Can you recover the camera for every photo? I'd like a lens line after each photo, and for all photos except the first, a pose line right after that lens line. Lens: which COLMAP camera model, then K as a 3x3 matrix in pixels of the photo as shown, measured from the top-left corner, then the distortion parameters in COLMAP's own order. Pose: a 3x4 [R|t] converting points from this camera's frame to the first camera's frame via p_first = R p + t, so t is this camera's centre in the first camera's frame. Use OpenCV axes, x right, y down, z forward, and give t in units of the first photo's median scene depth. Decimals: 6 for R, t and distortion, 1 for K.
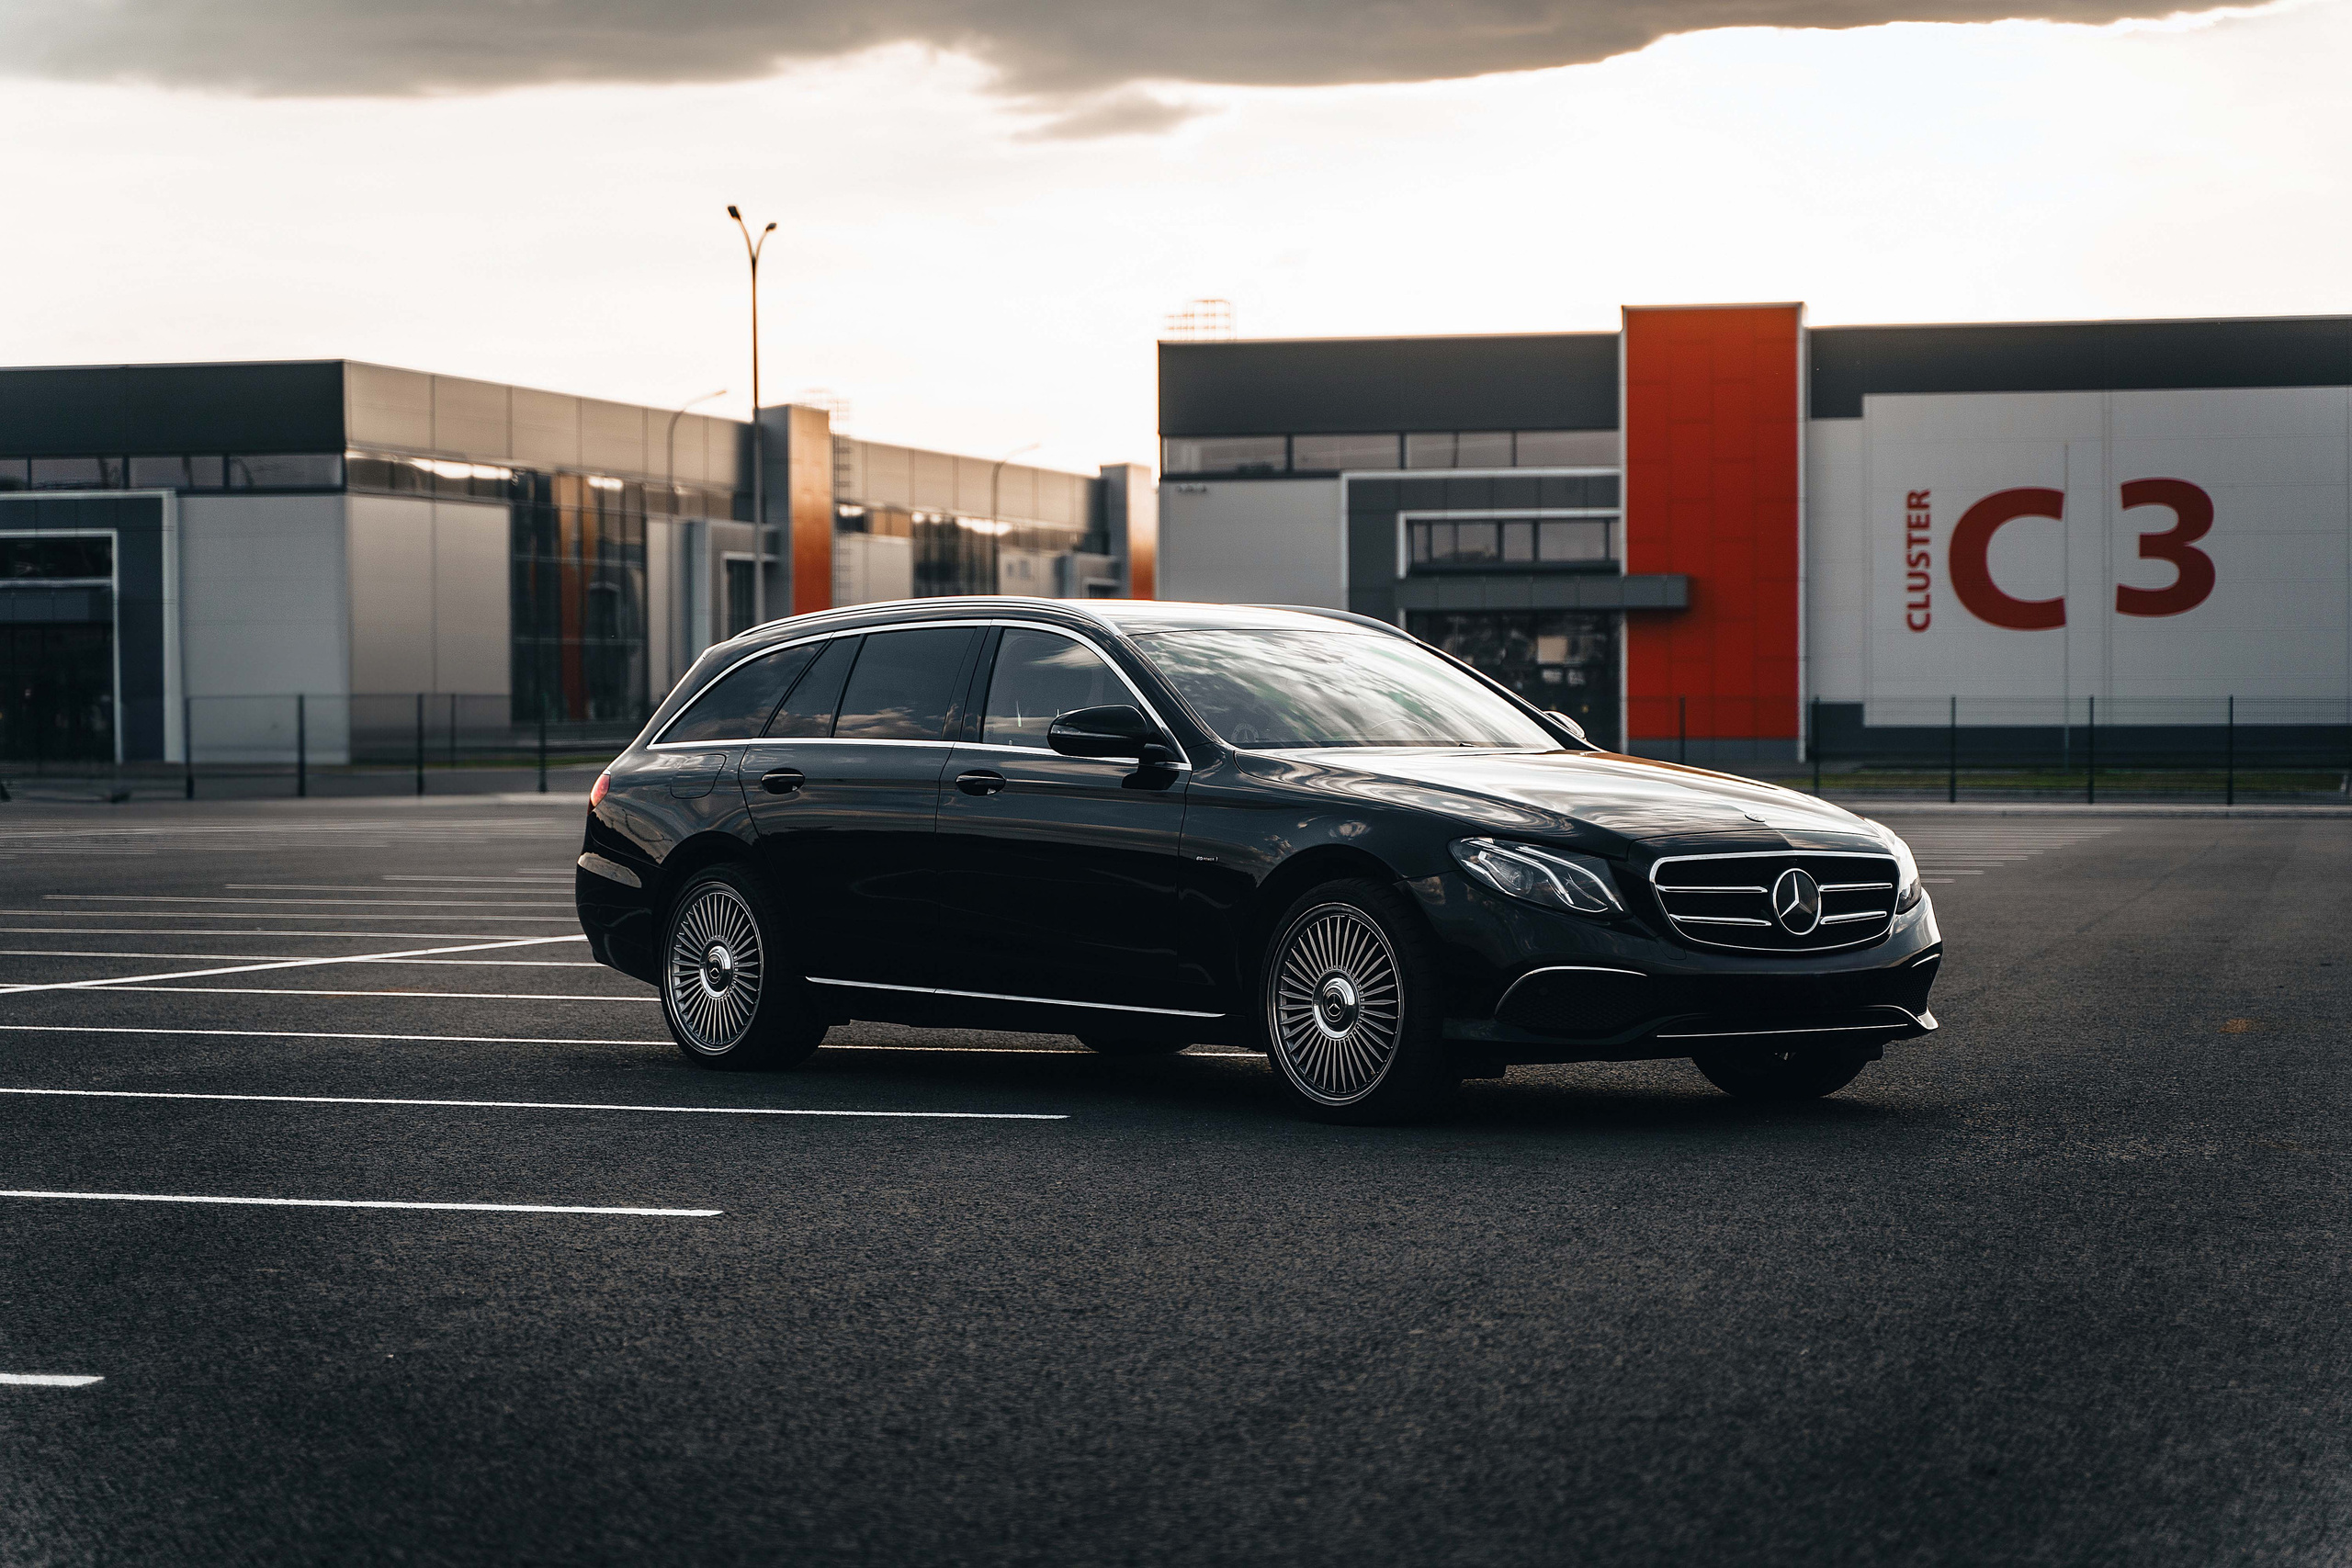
lens RADIAL K [[5320.8, 0, 1172.5], [0, 5320.8, 791.0], [0, 0, 1]] dist [0.009883, 0.000000]
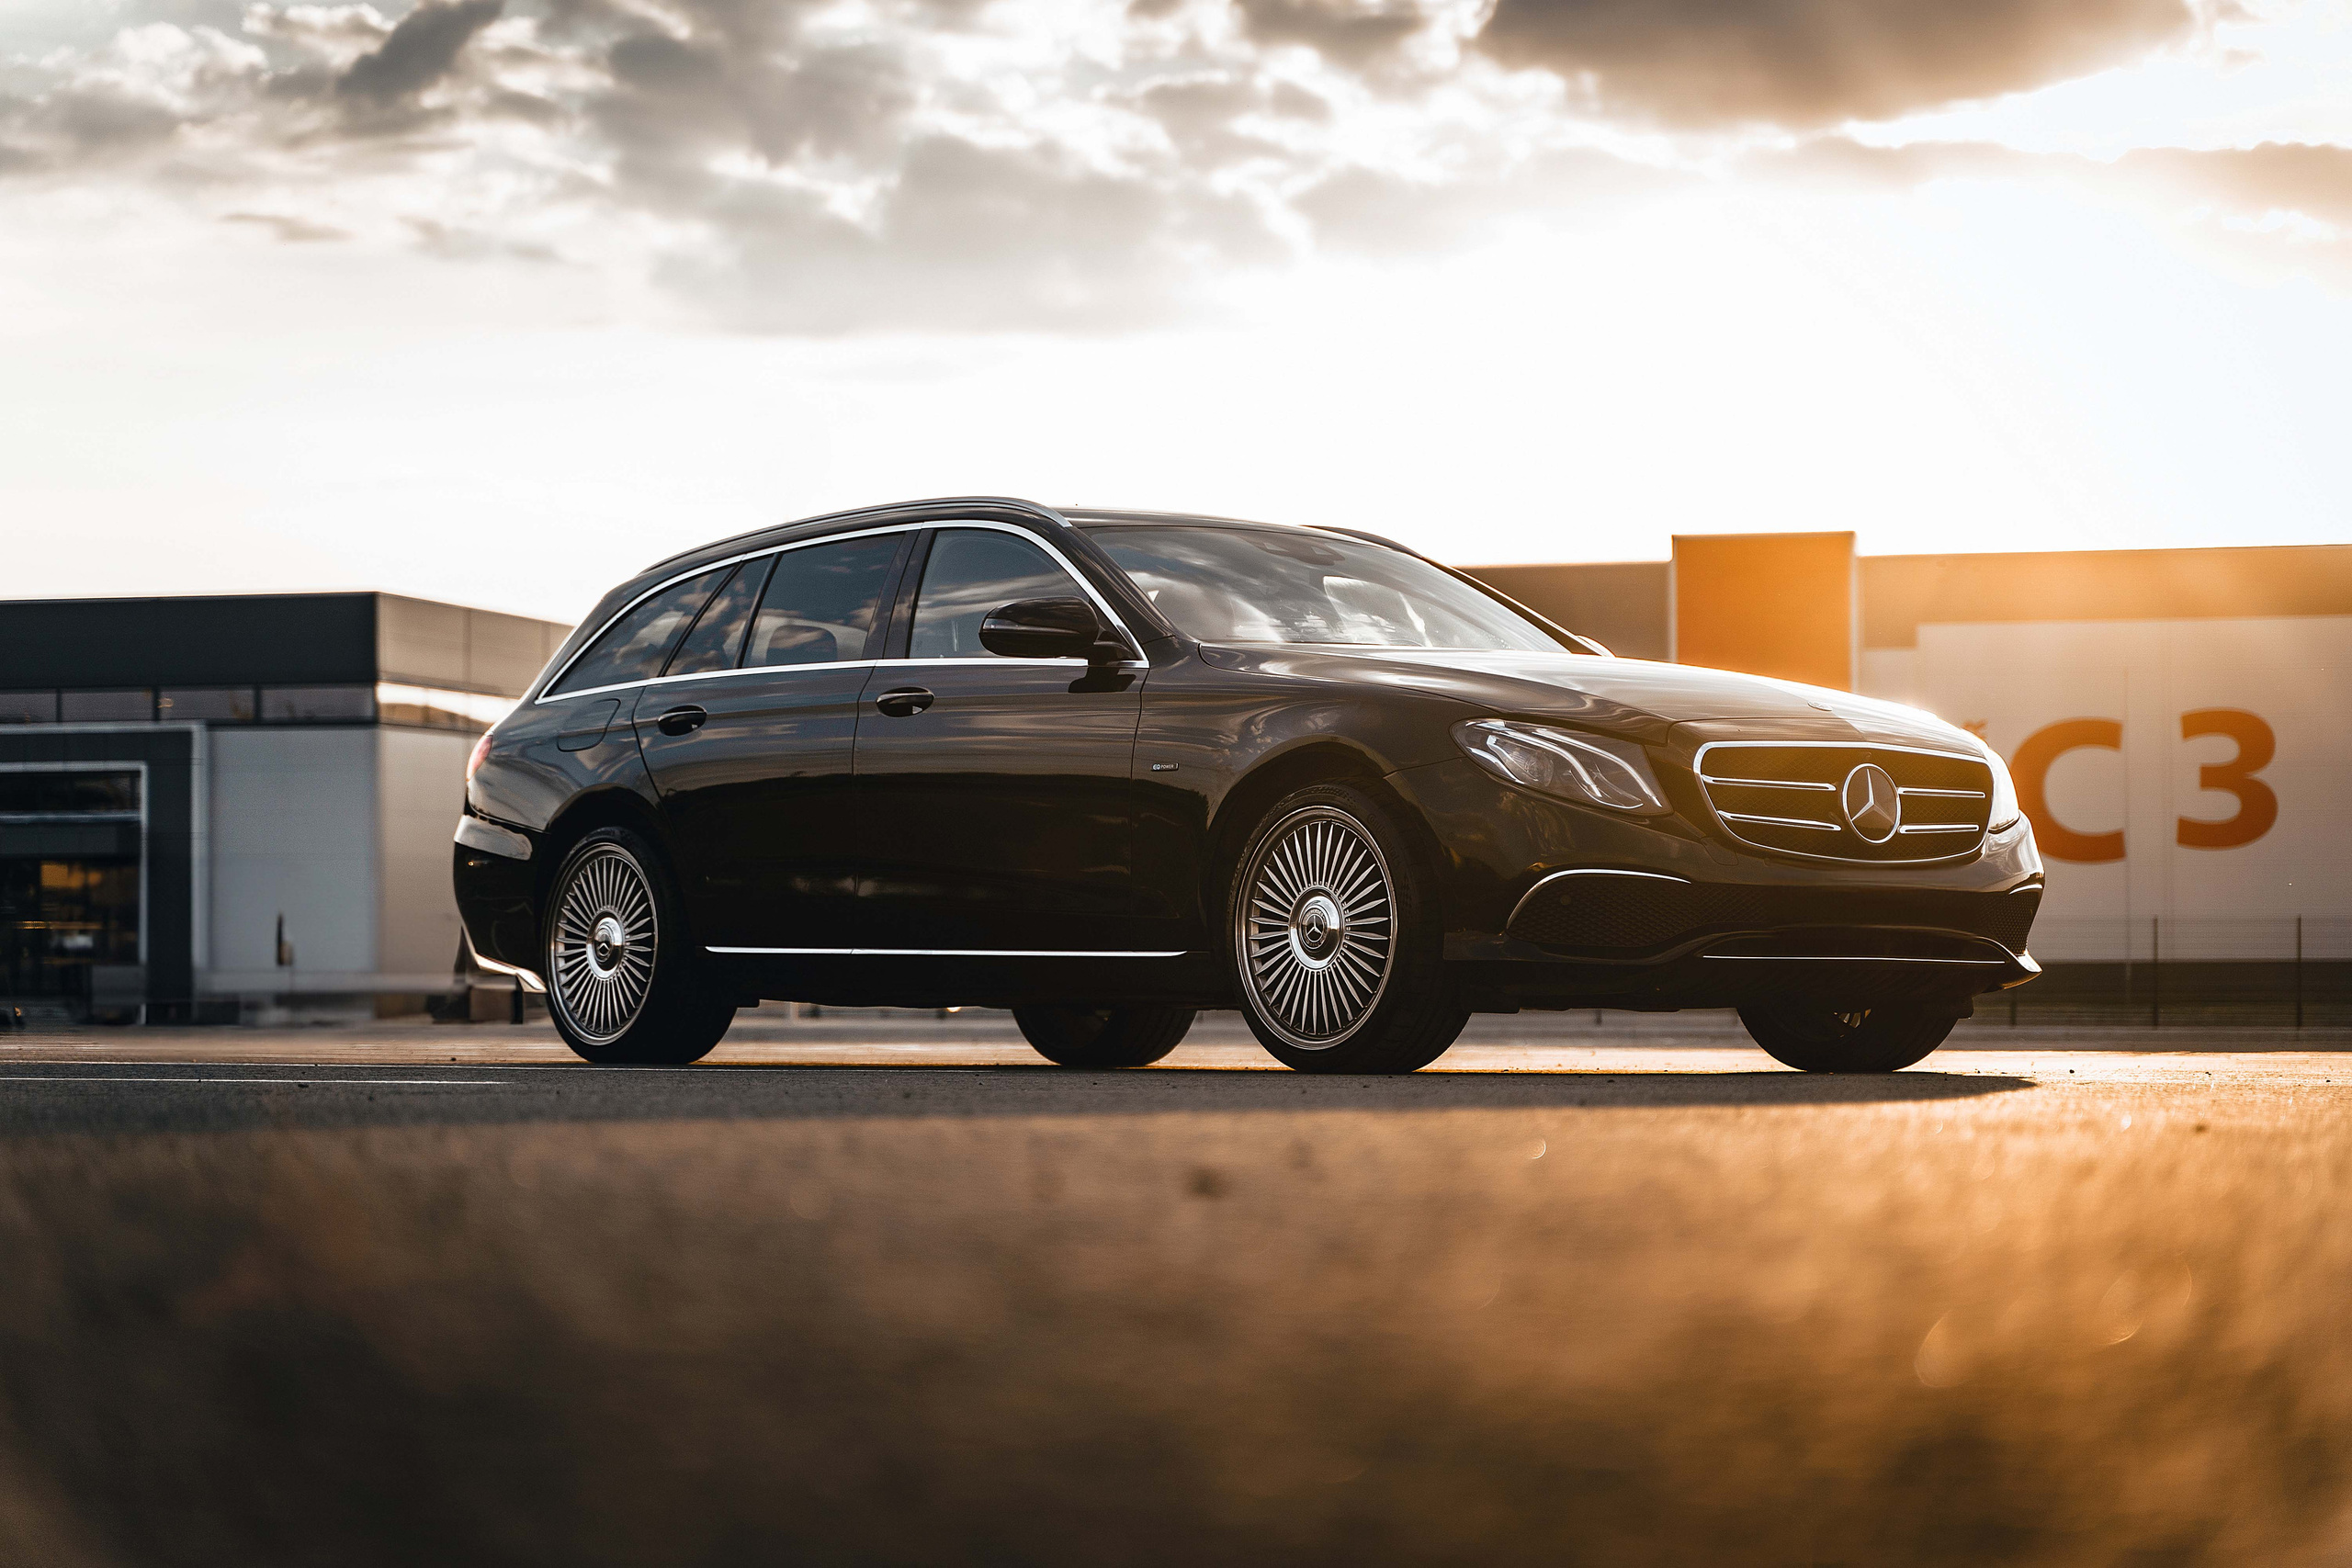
lens RADIAL K [[5320.8, 0, 1181.4], [0, 5320.8, 777.0], [0, 0, 1]] dist [0.009883, 0.000000]
pose [[0.999966, 0.001025, -0.008161, 0.013808], [-0.001461, 0.998561, -0.053606, 0.051755], [0.008094, 0.053616, 0.998529, 0.142696]]
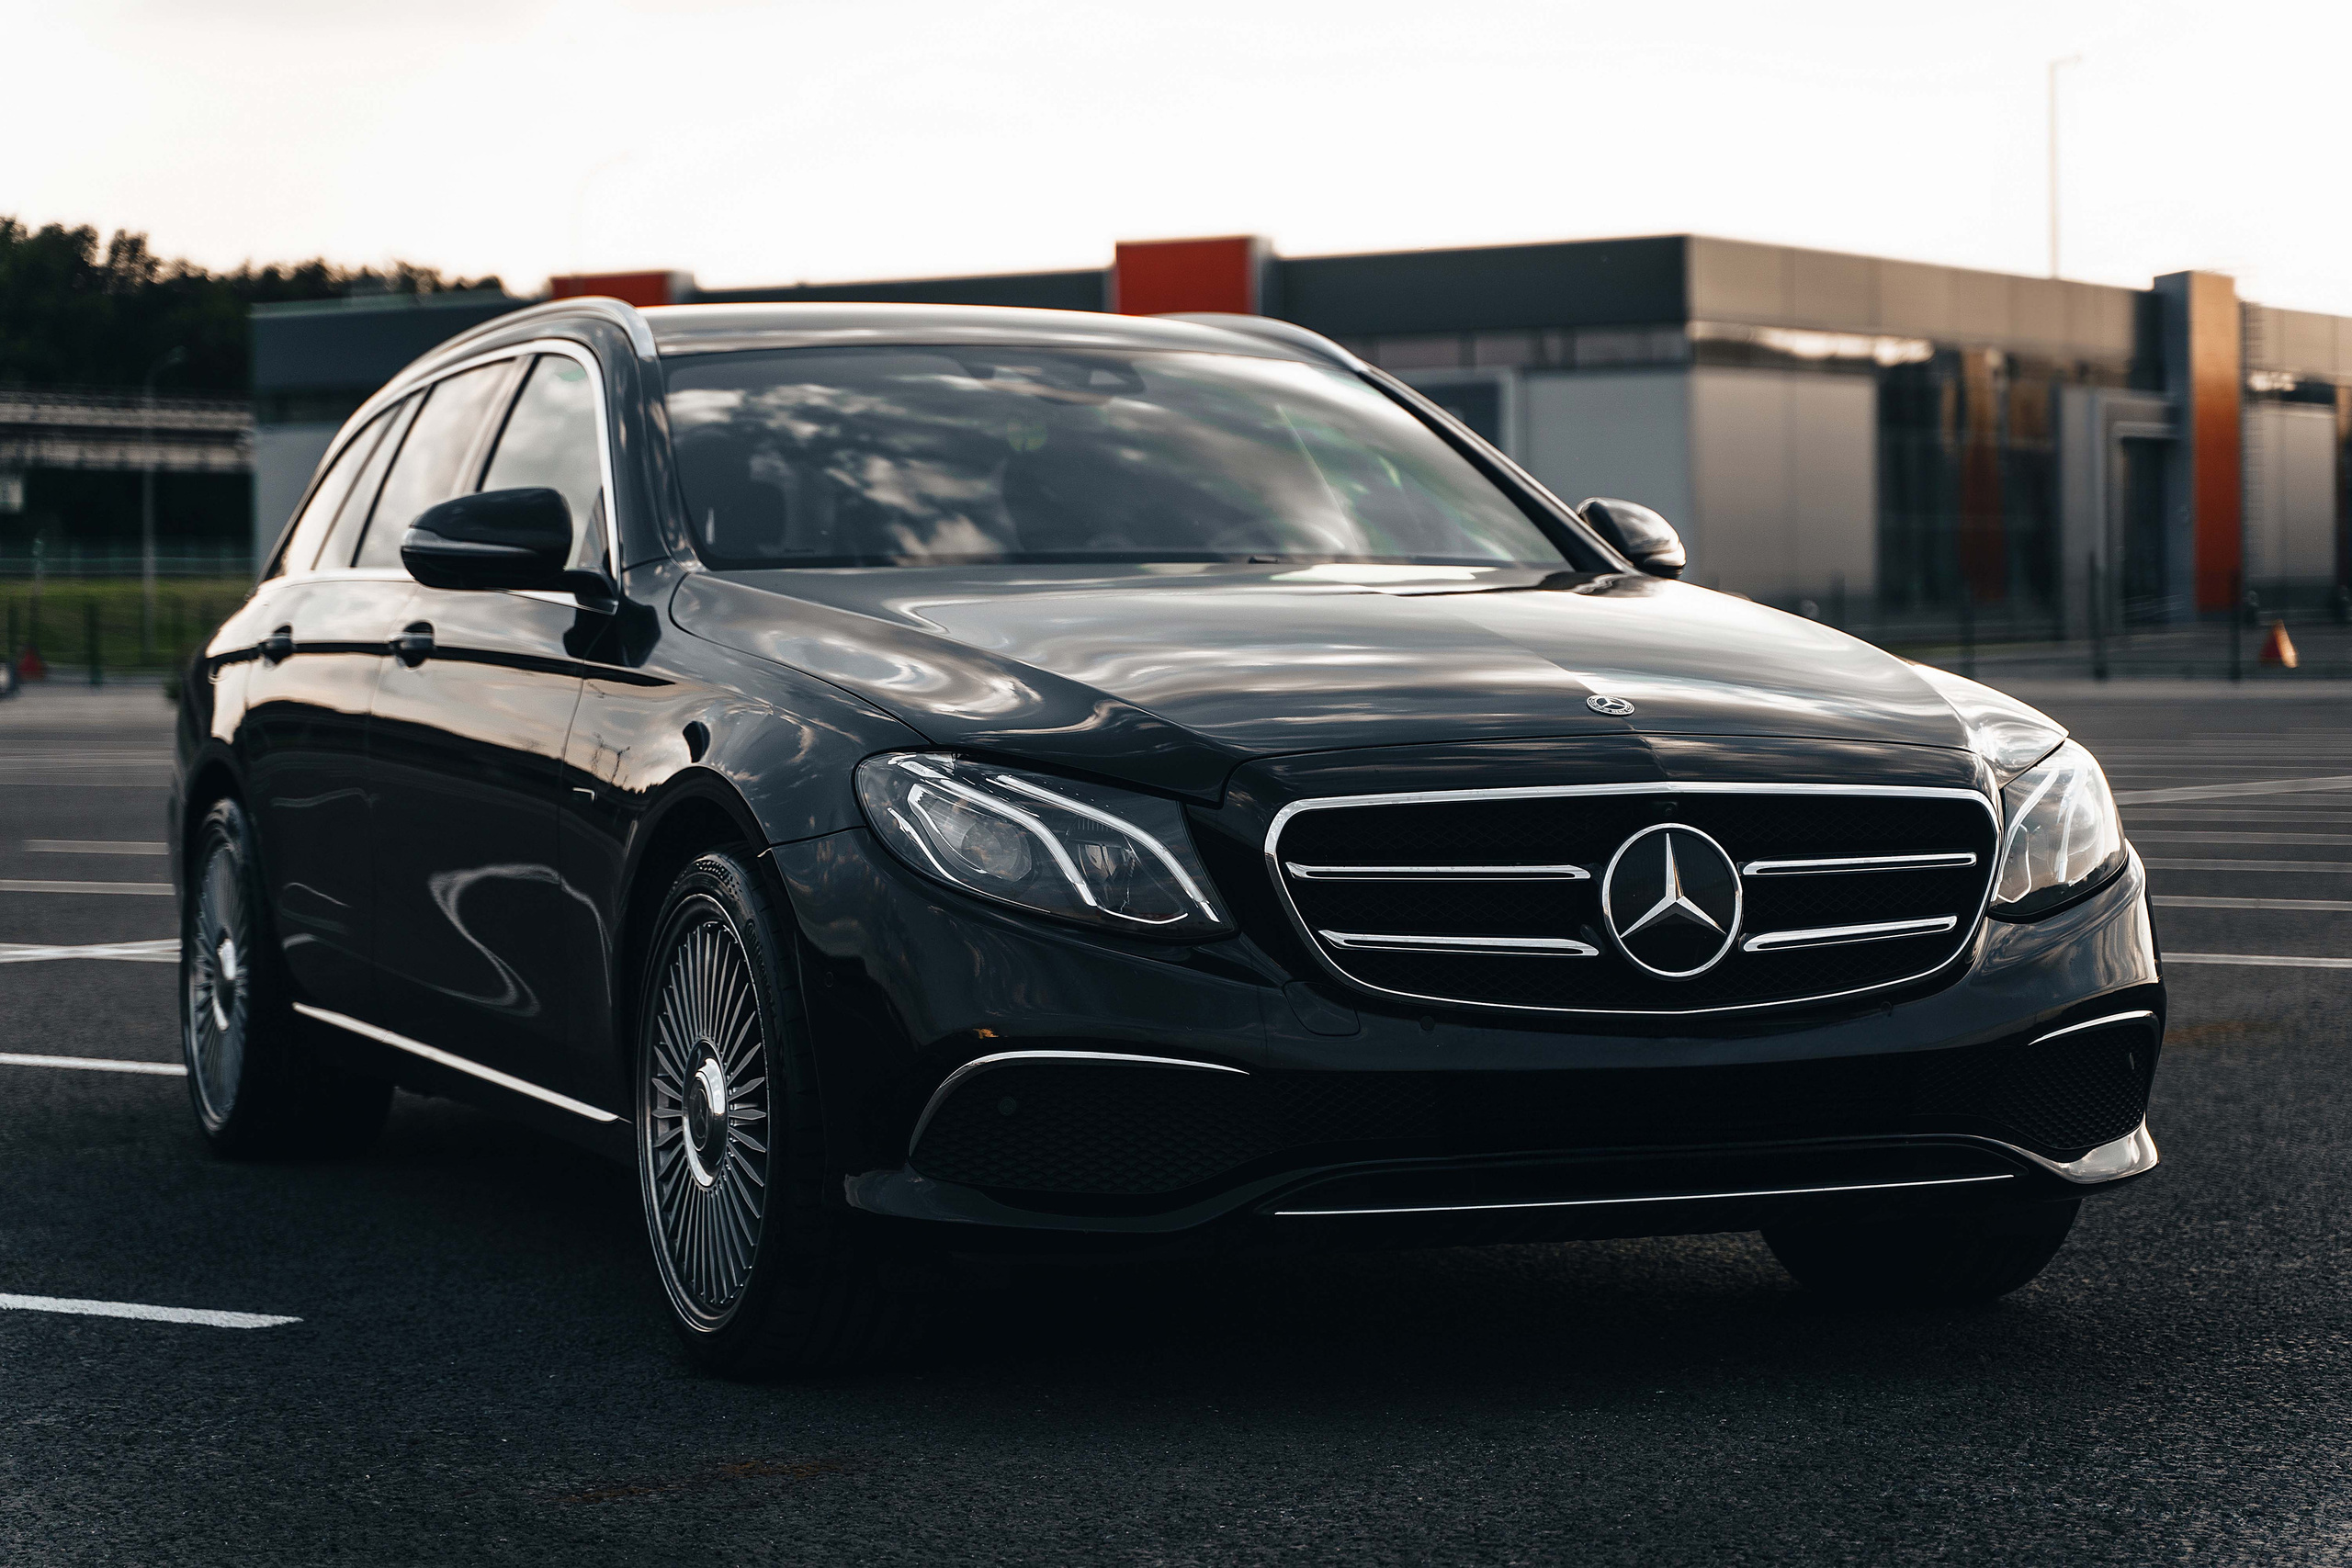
lens RADIAL K [[5320.8, 0, 1179.9], [0, 5320.8, 781.2], [0, 0, 1]] dist [0.009883, 0.000000]
pose [[0.961227, -0.000334, -0.275758, 0.167847], [0.005400, 0.999830, 0.017615, 0.002692], [0.275706, -0.018421, 0.961066, 0.480857]]
